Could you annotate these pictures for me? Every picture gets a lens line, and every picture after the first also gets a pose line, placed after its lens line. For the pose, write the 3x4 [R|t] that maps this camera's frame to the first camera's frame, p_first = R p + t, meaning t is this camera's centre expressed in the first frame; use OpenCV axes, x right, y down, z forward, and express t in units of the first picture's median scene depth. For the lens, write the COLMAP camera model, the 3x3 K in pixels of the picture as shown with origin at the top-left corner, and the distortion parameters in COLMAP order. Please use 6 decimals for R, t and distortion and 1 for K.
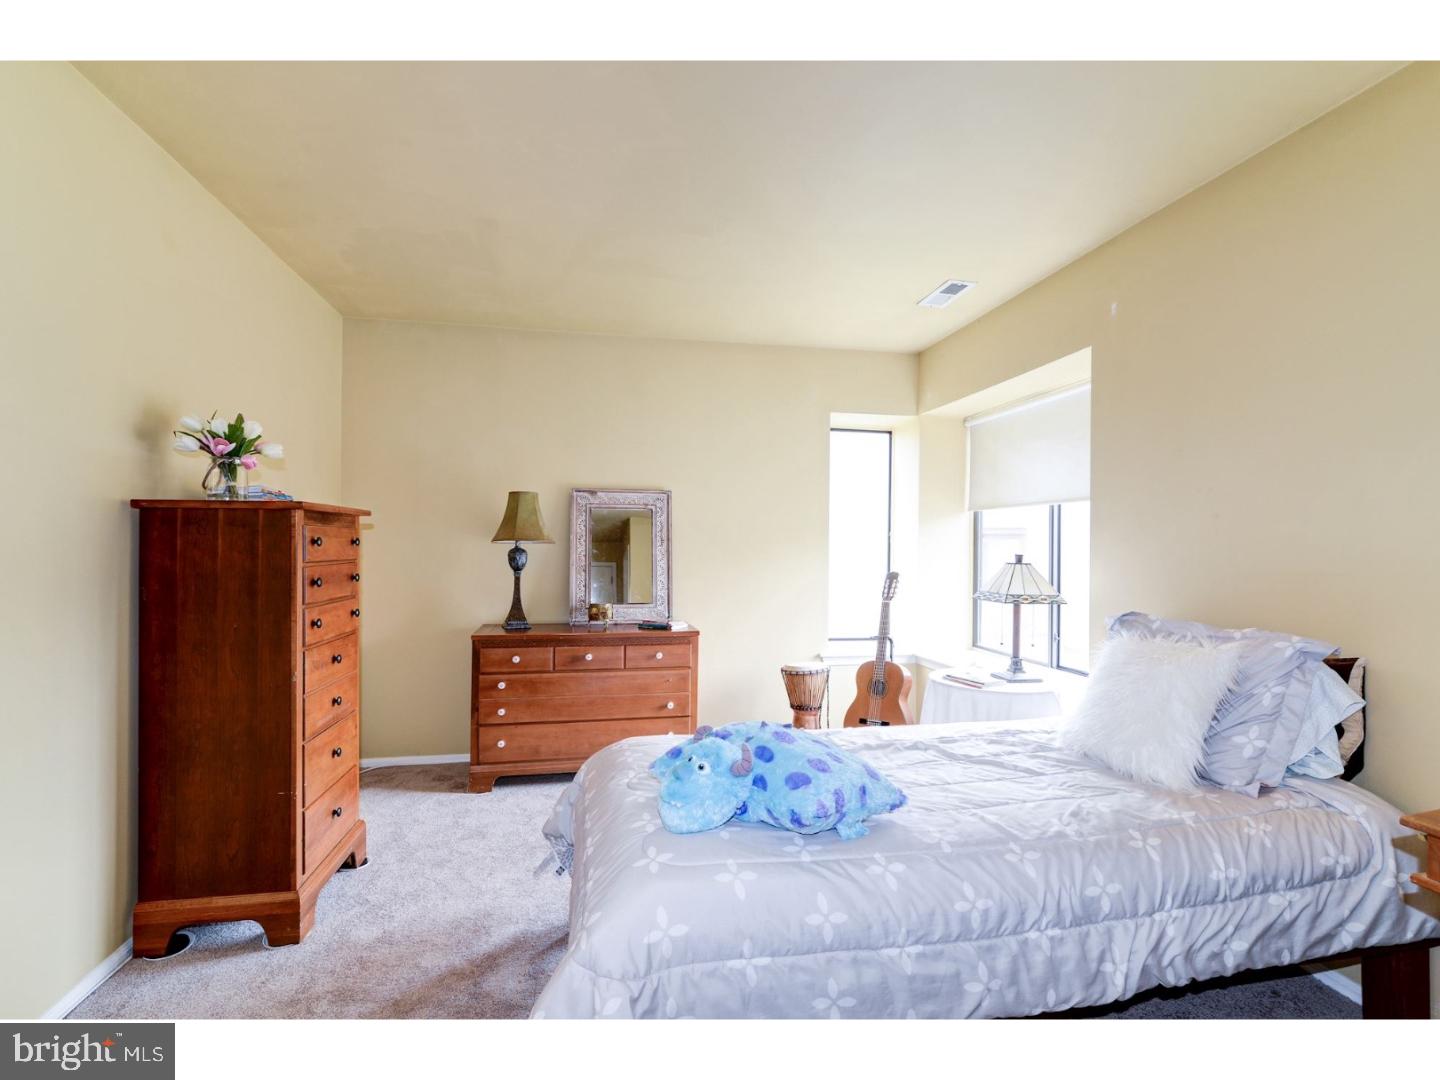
lens RADIAL K [[681.4, 0, 714.4], [0, 681.4, 545.0], [0, 0, 1]] dist [-0.004271, 0.000082]
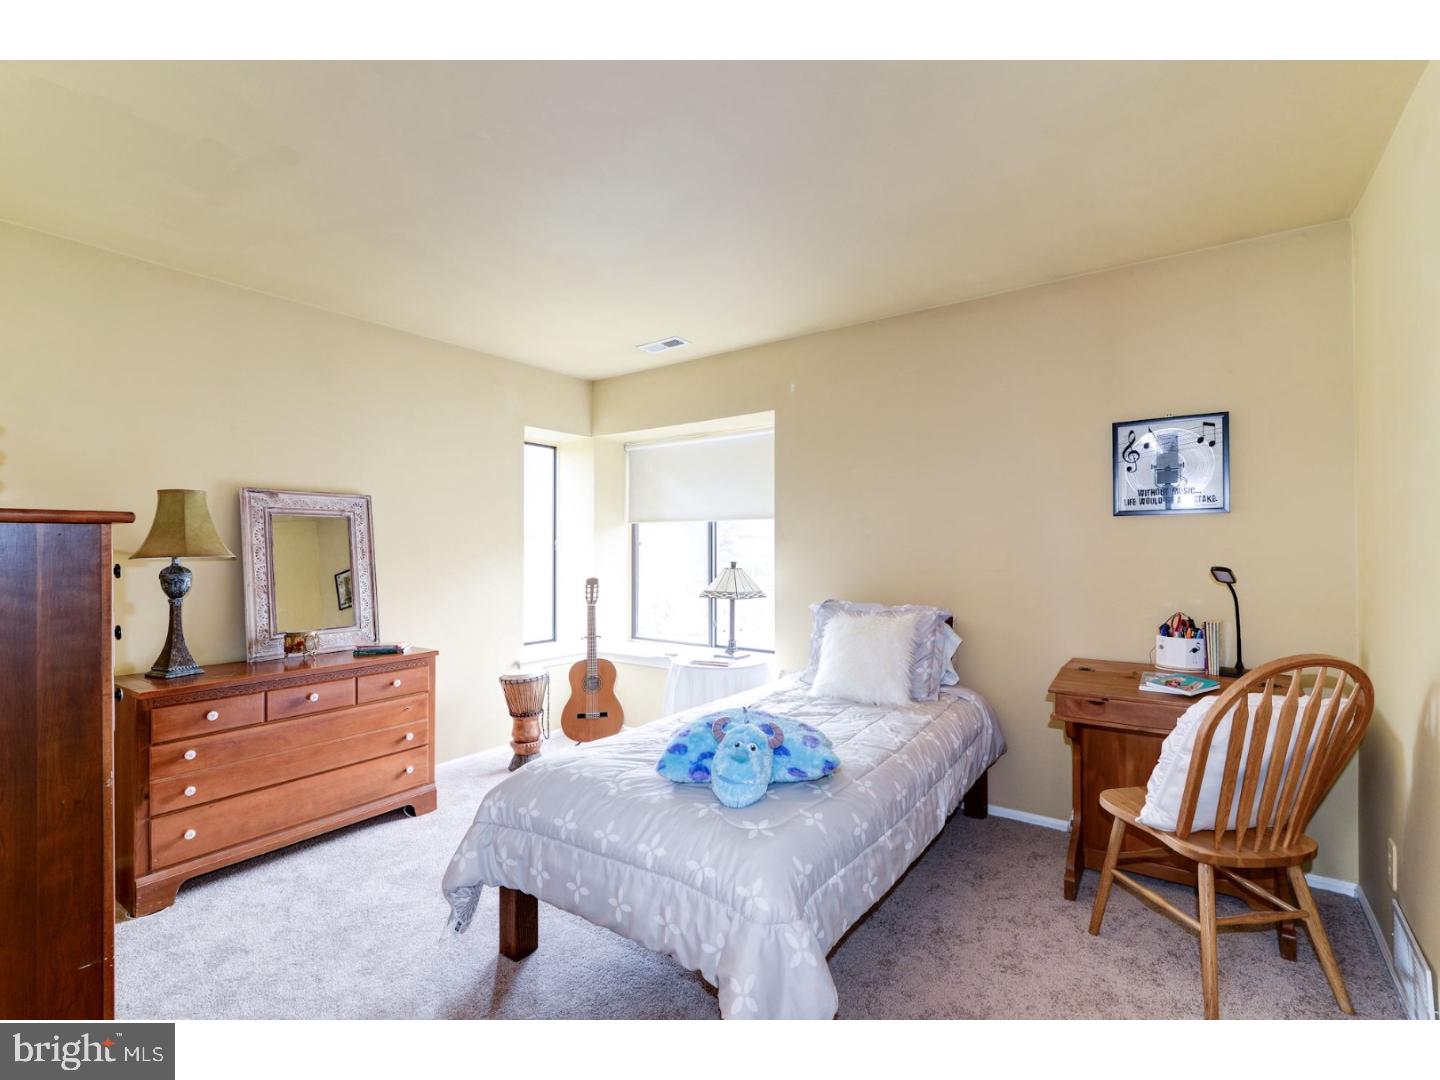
lens RADIAL K [[670.9, 0, 717.8], [0, 670.9, 545.6], [0, 0, 1]] dist [-0.000434, 0.000153]
pose [[0.715316, -0.007190, 0.698764, -0.388574], [0.006078, 0.999973, 0.004066, -0.017954], [-0.698775, 0.001338, 0.715341, 0.079823]]
